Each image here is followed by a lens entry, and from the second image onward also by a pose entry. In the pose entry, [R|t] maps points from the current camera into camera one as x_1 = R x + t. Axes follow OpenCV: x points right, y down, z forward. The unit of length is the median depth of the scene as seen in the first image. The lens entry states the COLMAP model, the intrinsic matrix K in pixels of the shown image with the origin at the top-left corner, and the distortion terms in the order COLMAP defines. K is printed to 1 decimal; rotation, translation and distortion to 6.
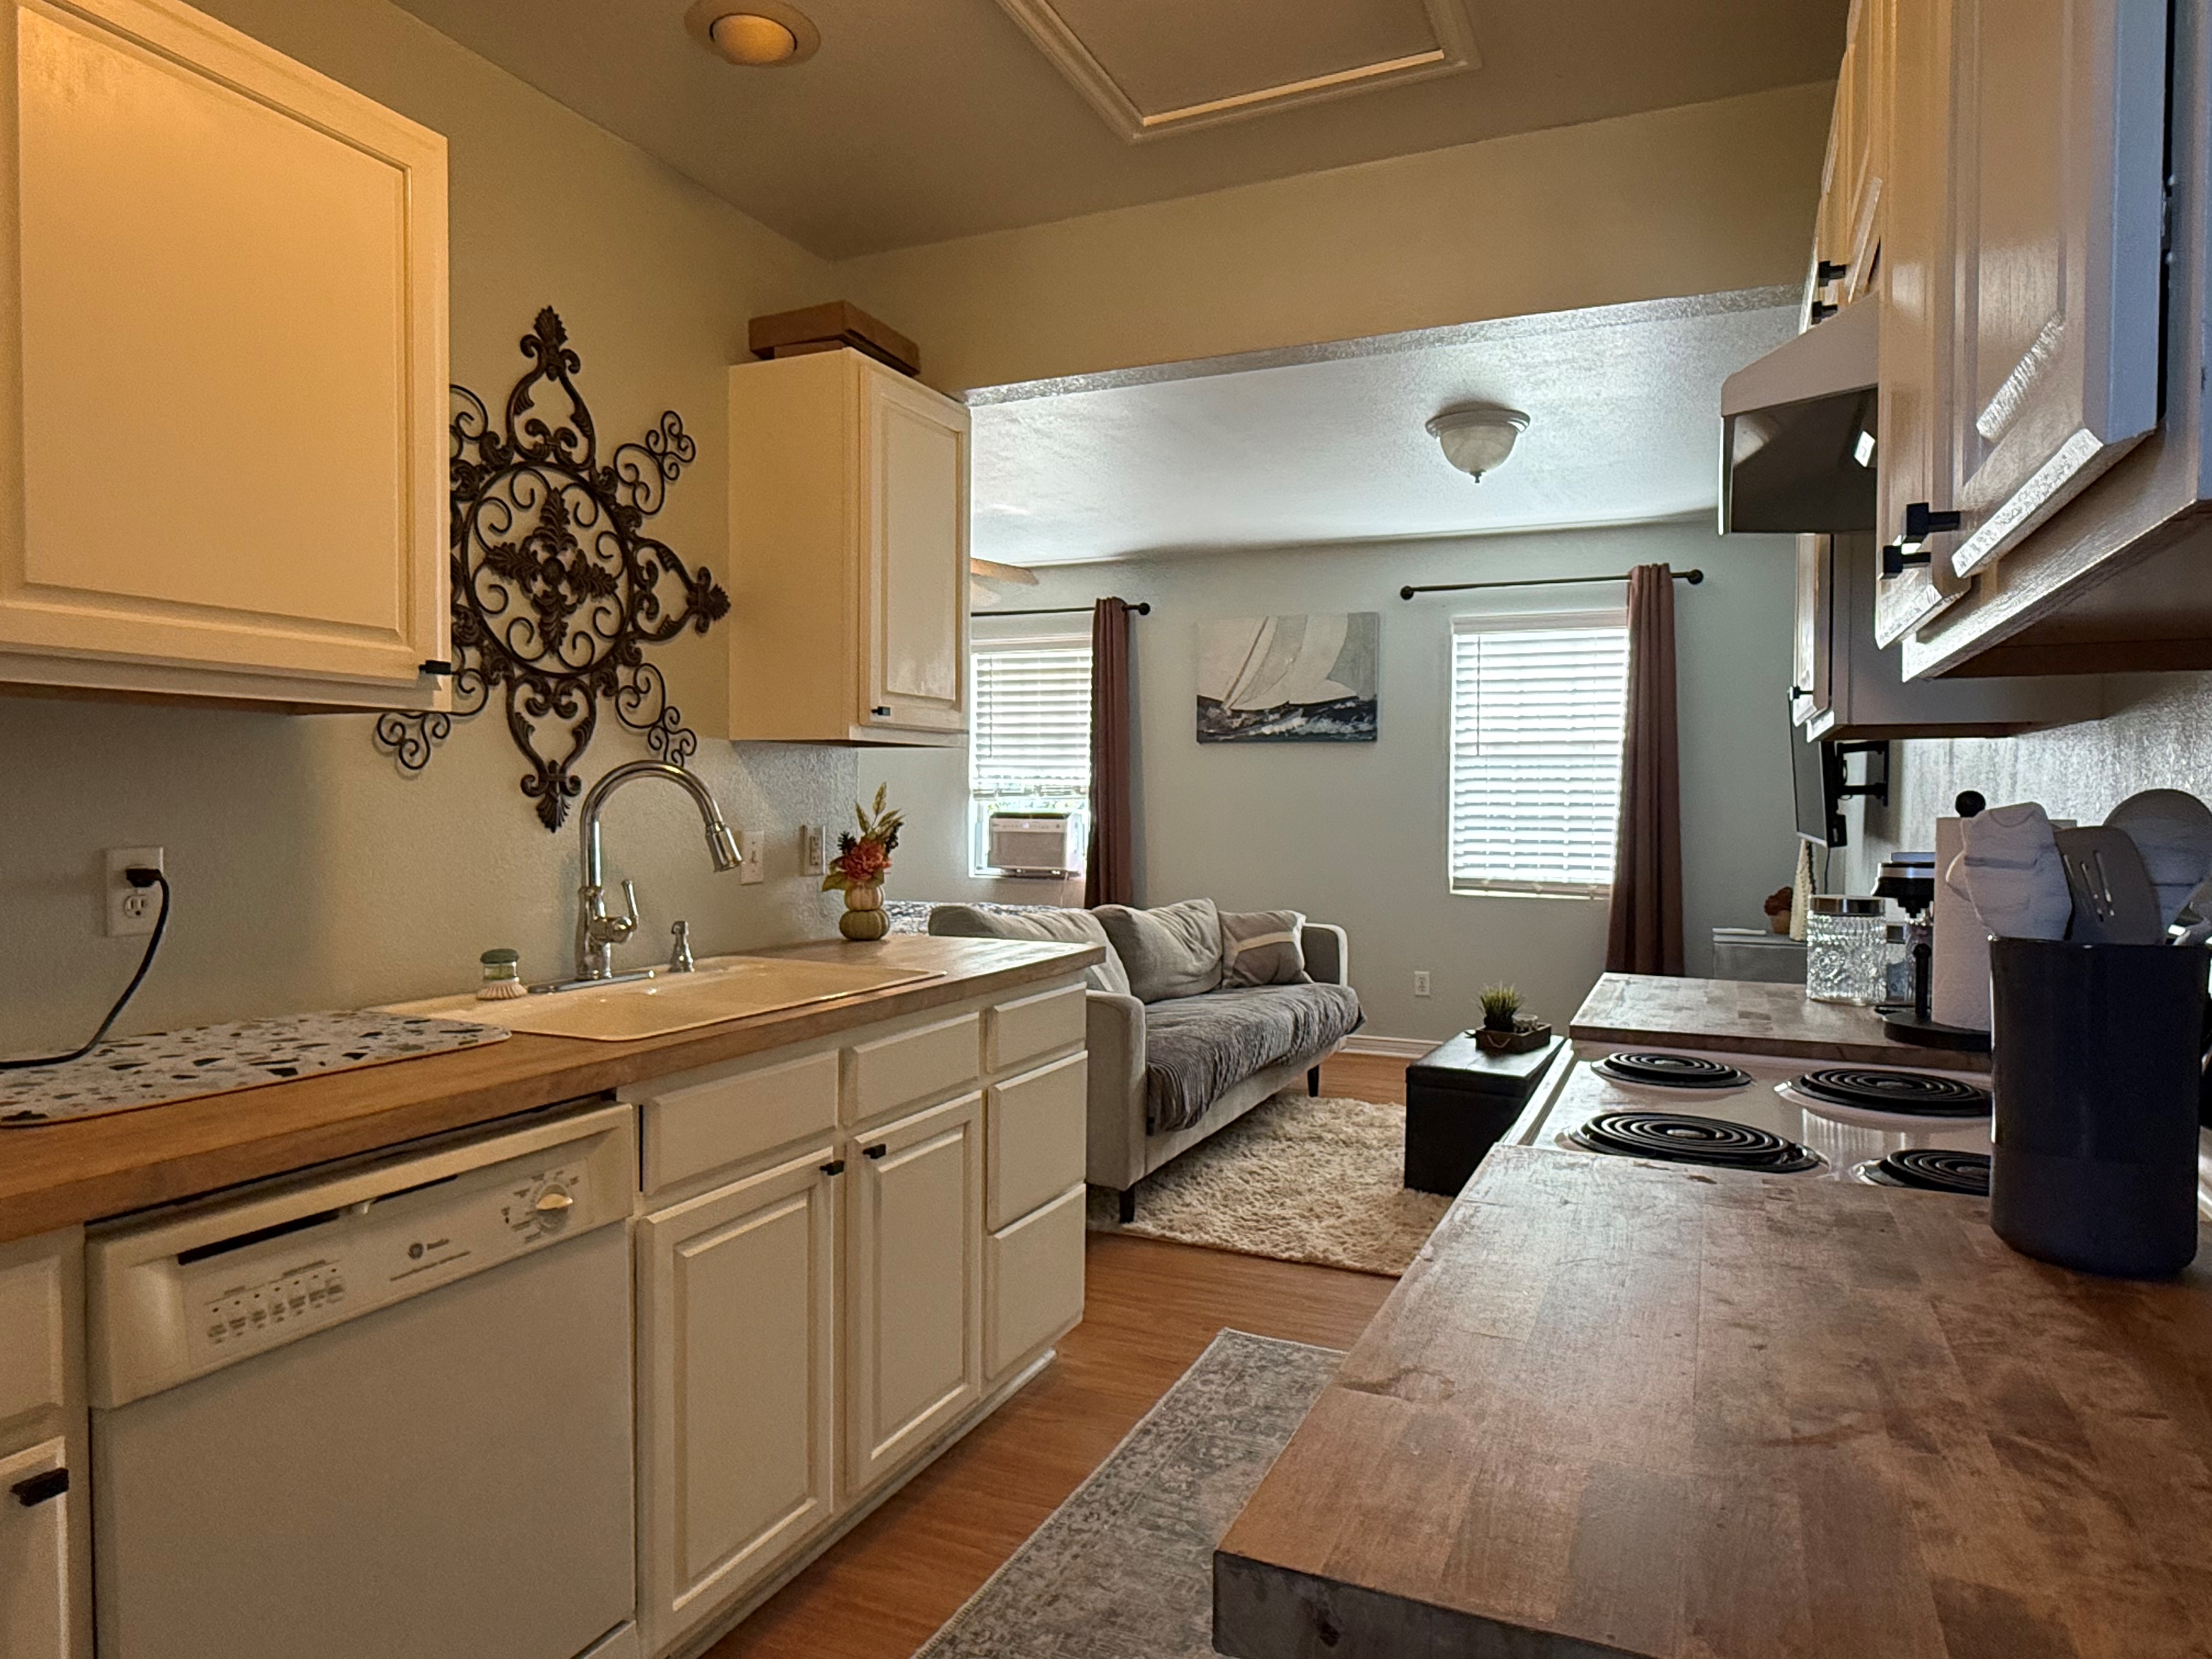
lens RADIAL K [[1364.0, 0, 1123.4], [0, 1364.0, 835.3], [0, 0, 1]] dist [0.004262, -0.000839]
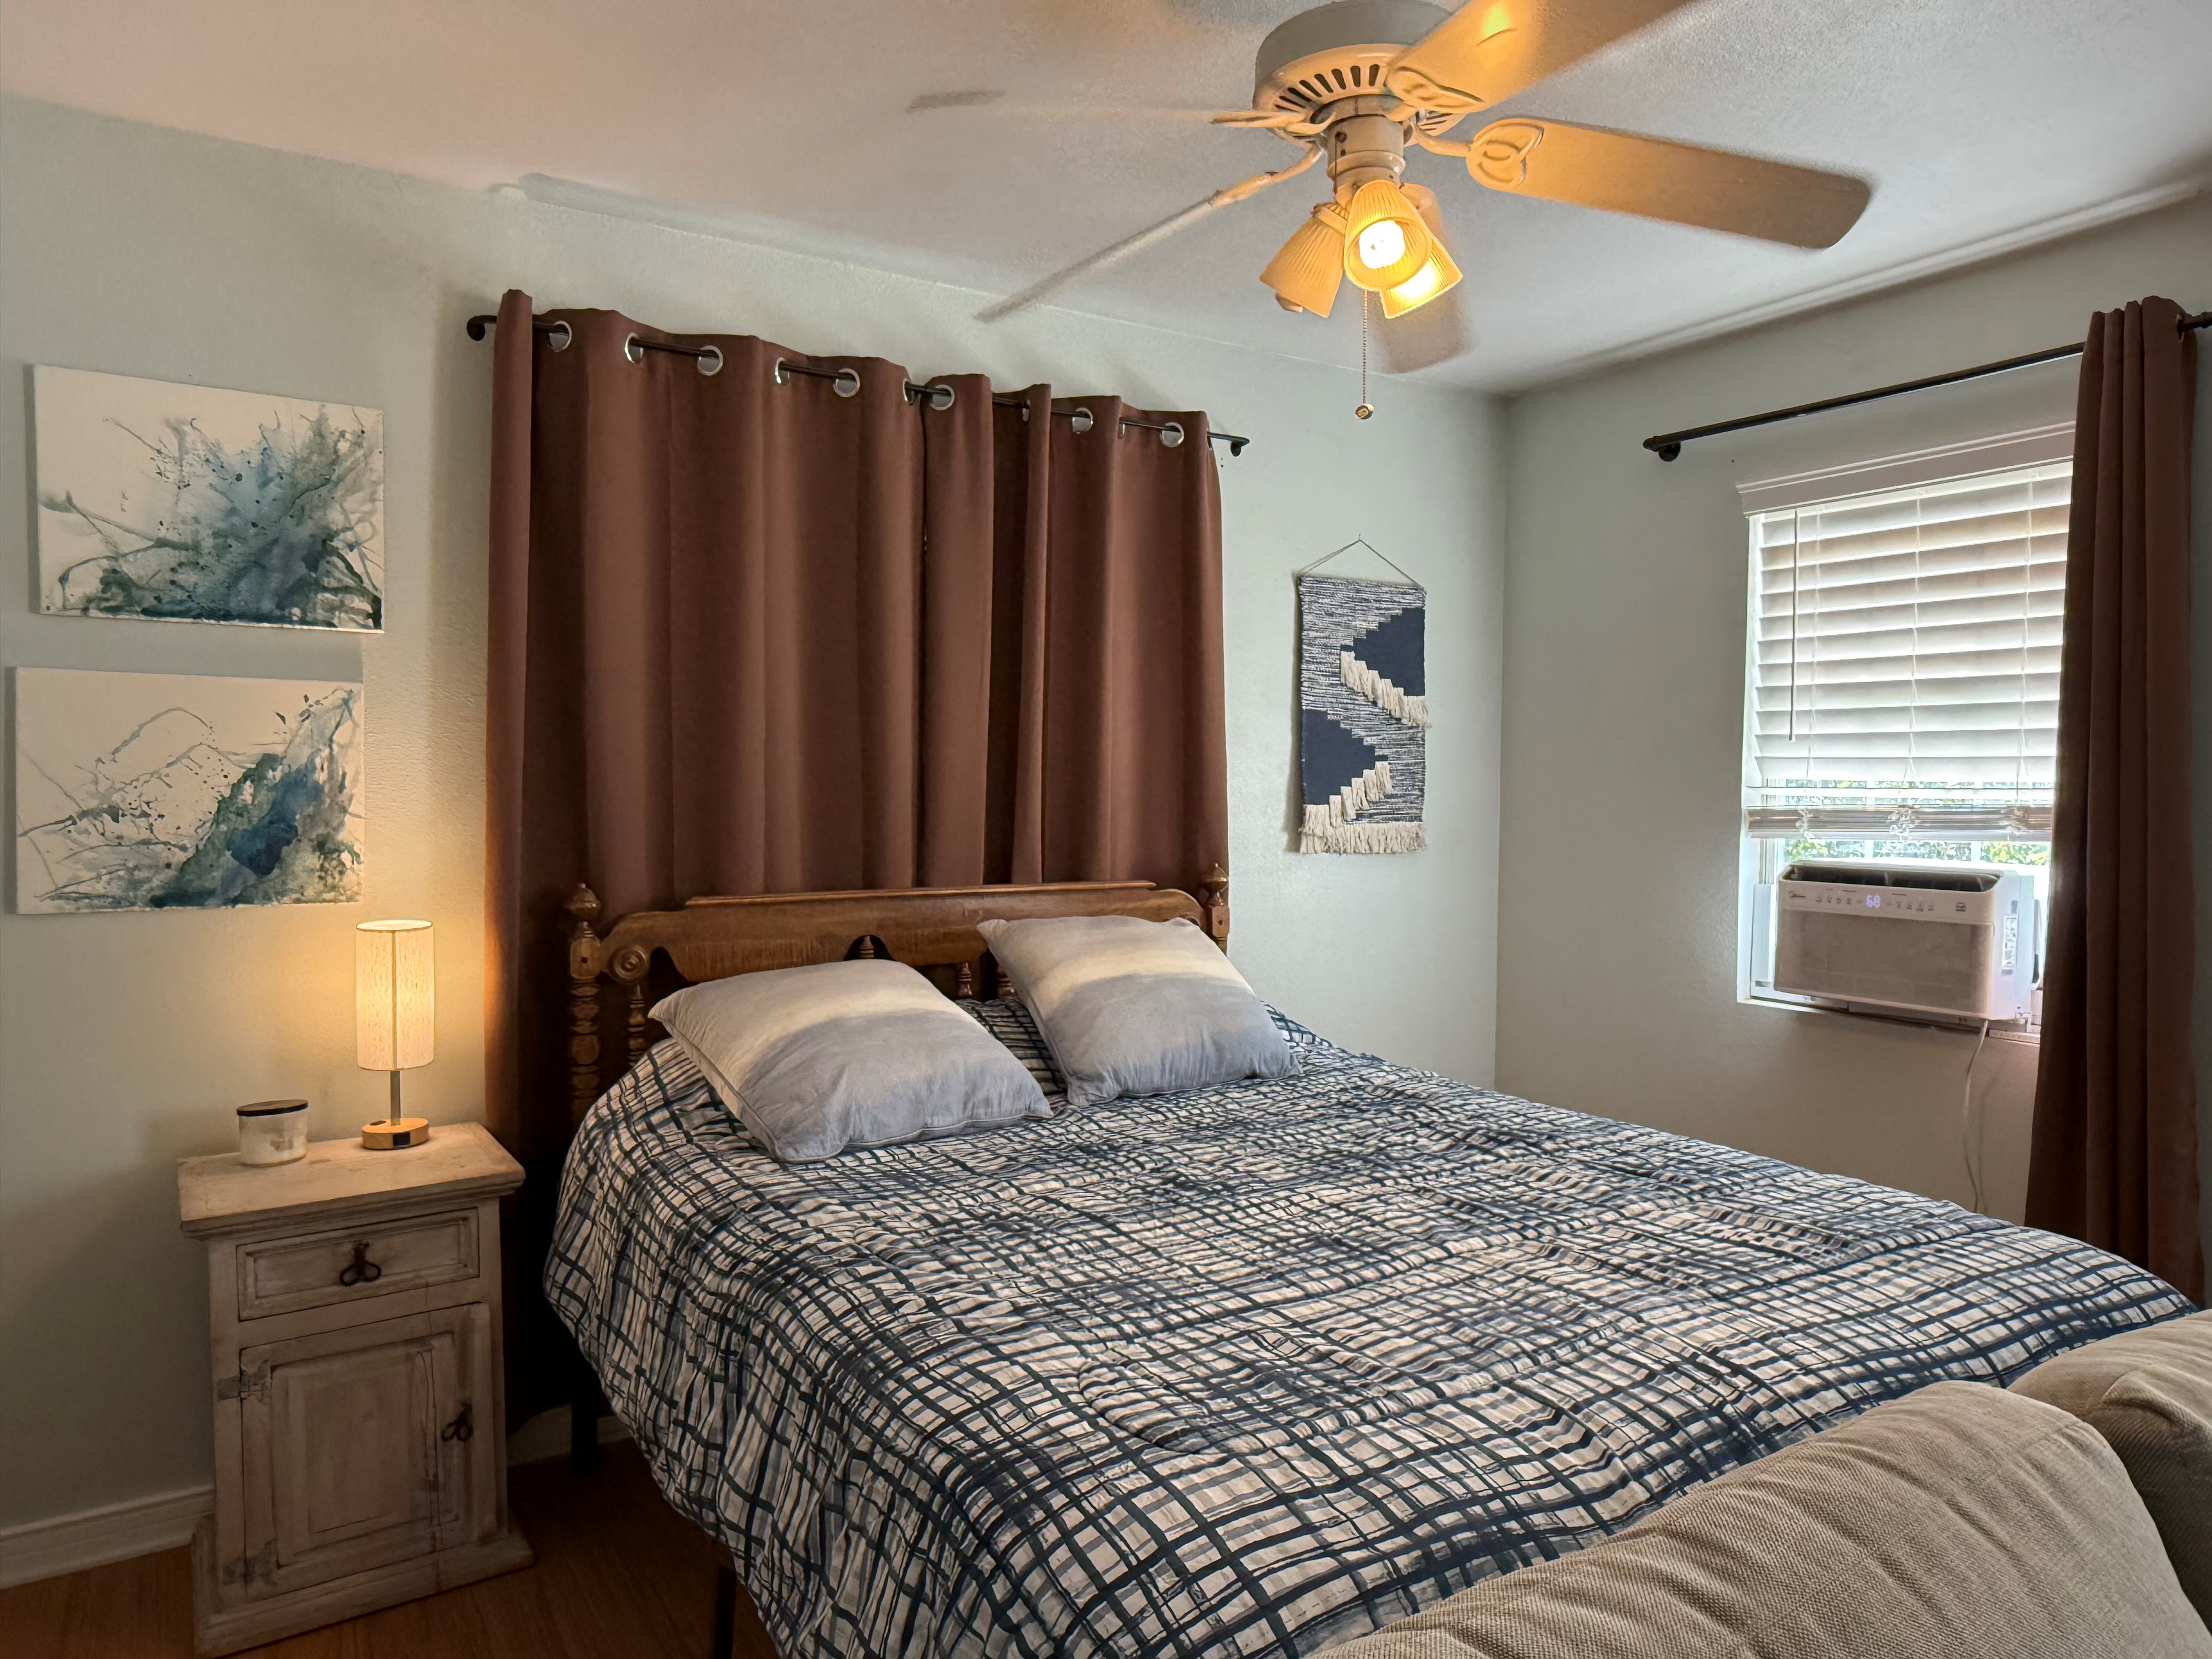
lens RADIAL K [[1432.2, 0, 1118.0], [0, 1432.2, 839.2], [0, 0, 1]] dist [-0.001150, 0.003003]
pose [[0.832115, 0.018605, -0.554292, -0.060389], [-0.014184, 0.999824, 0.012265, -0.081183], [0.554422, -0.002344, 0.832232, 1.442631]]
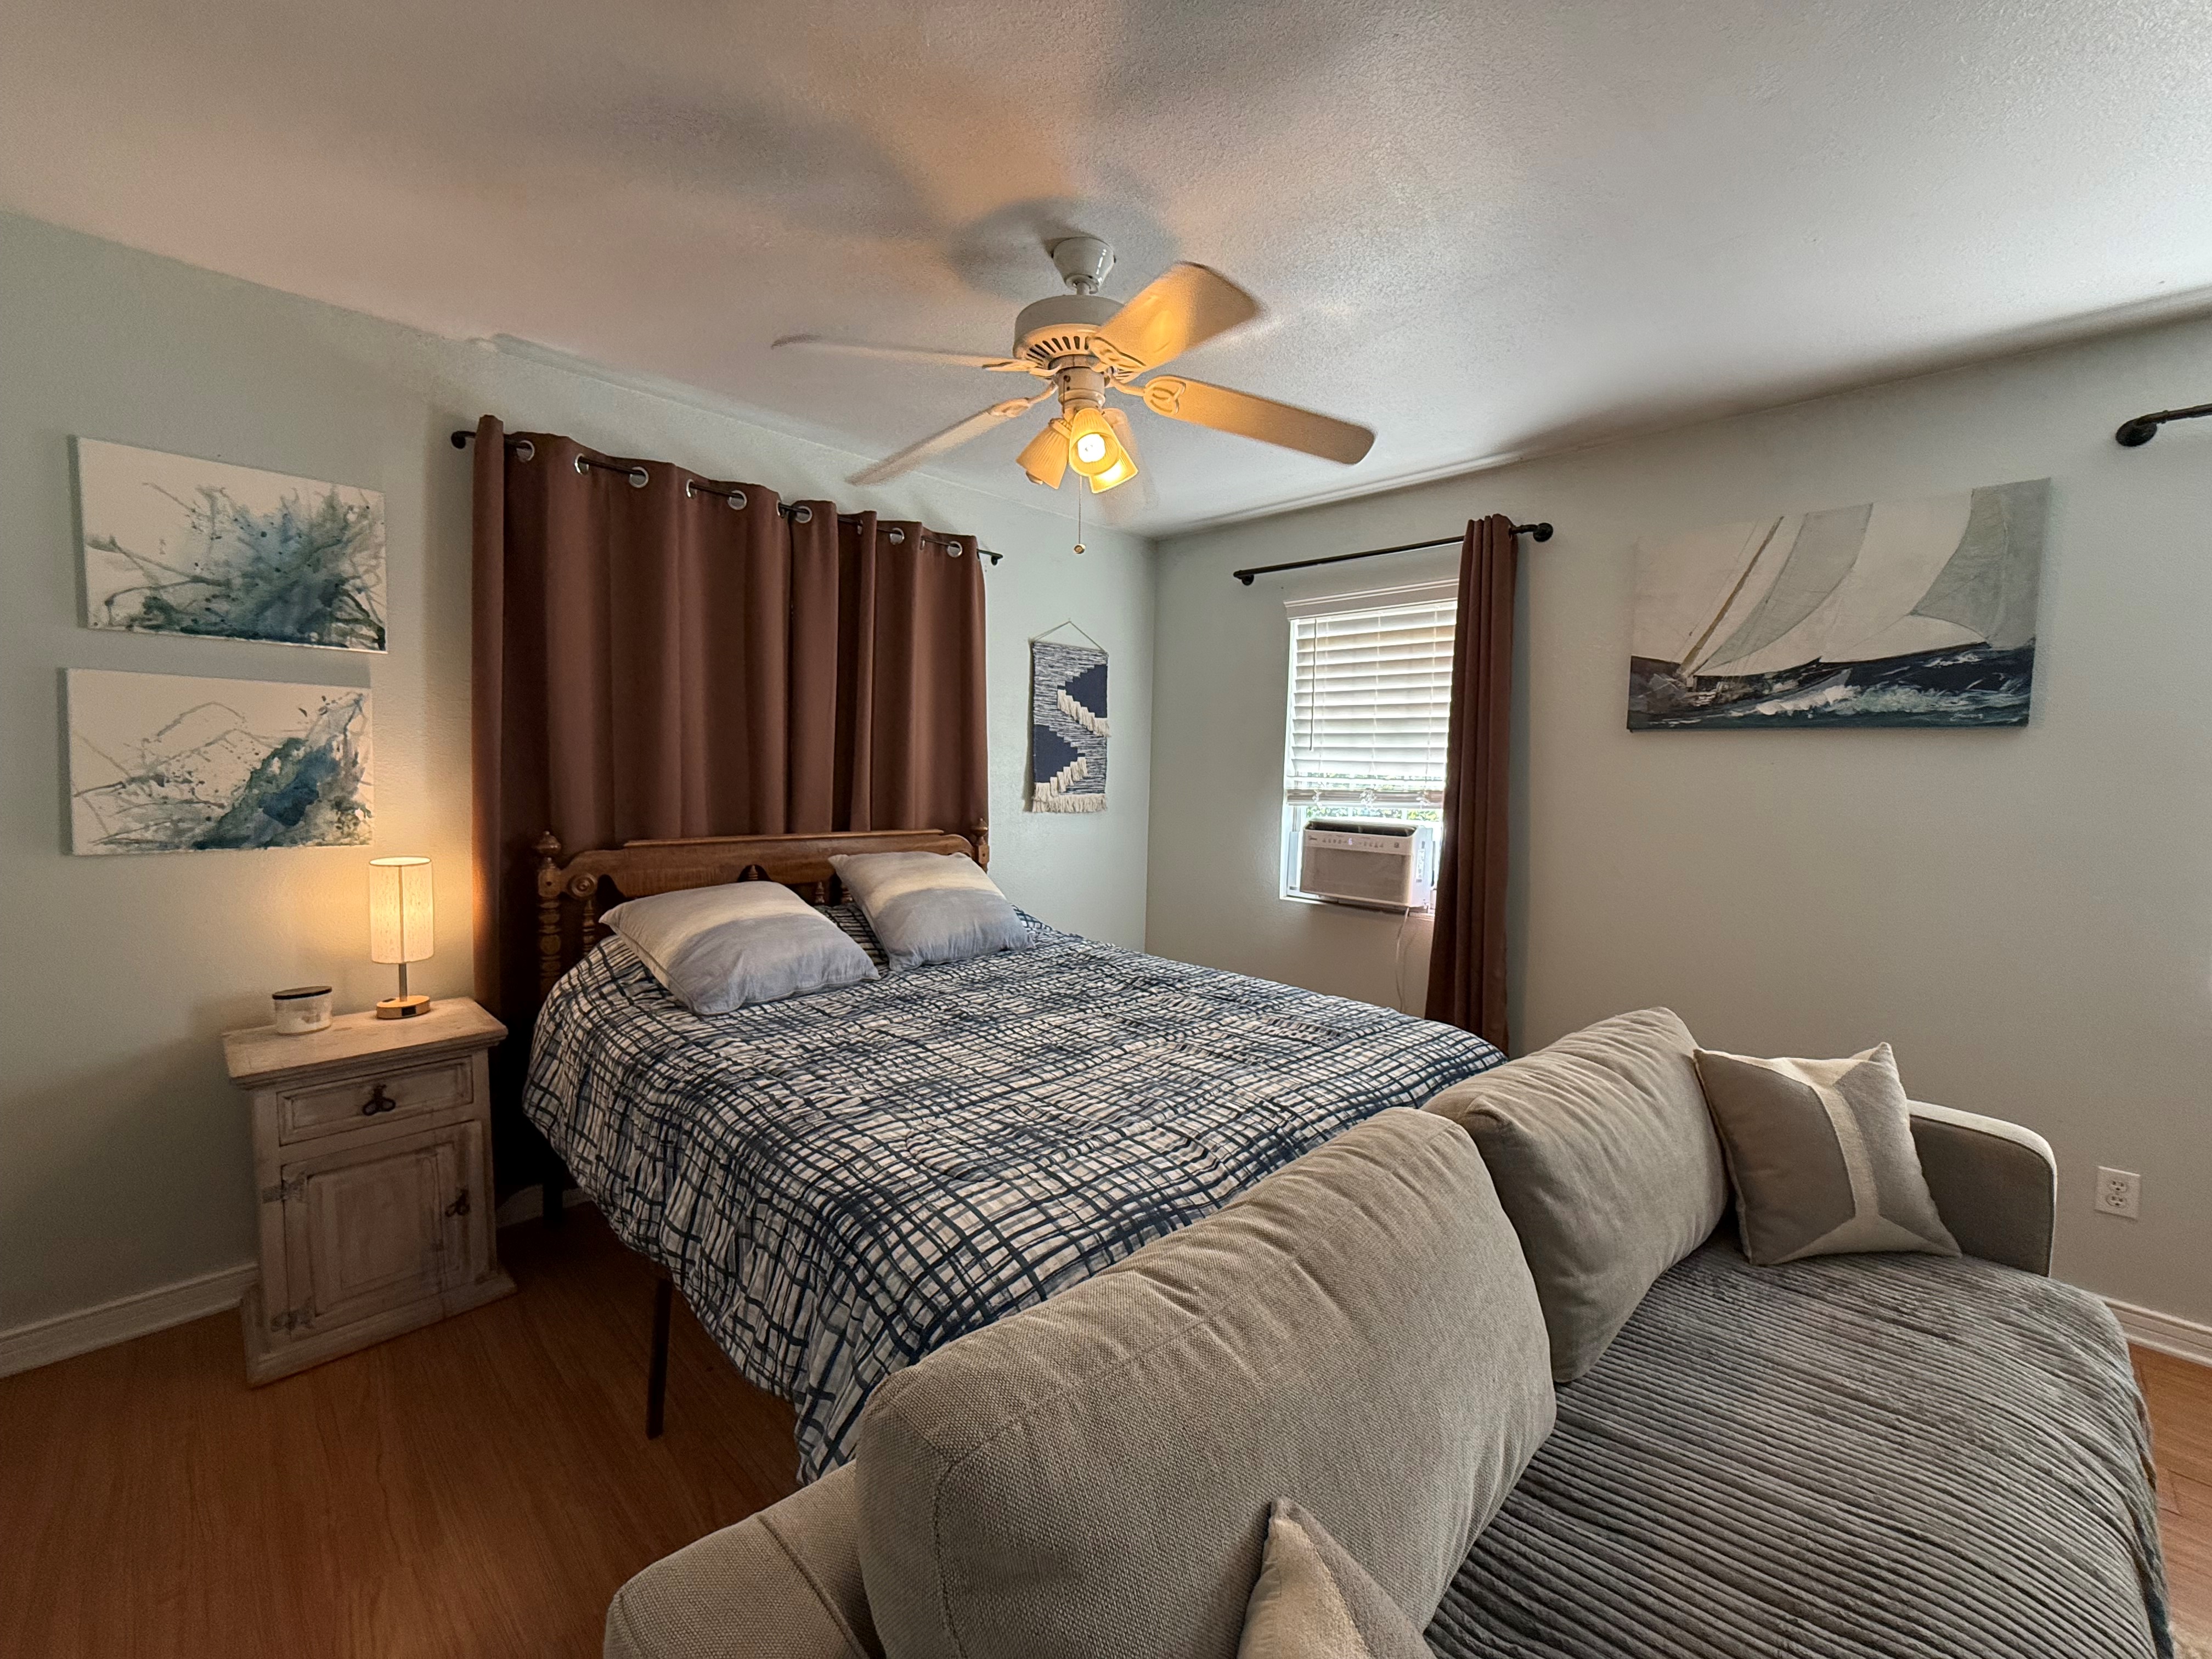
lens RADIAL K [[883.2, 0, 1112.2], [0, 883.2, 828.7], [0, 0, 1]] dist [0.000984, -0.000373]
pose [[0.934311, 0.038549, -0.354369, -0.066284], [-0.025783, 0.998840, 0.040678, -0.087813], [0.355526, -0.028869, 0.934220, 1.428404]]
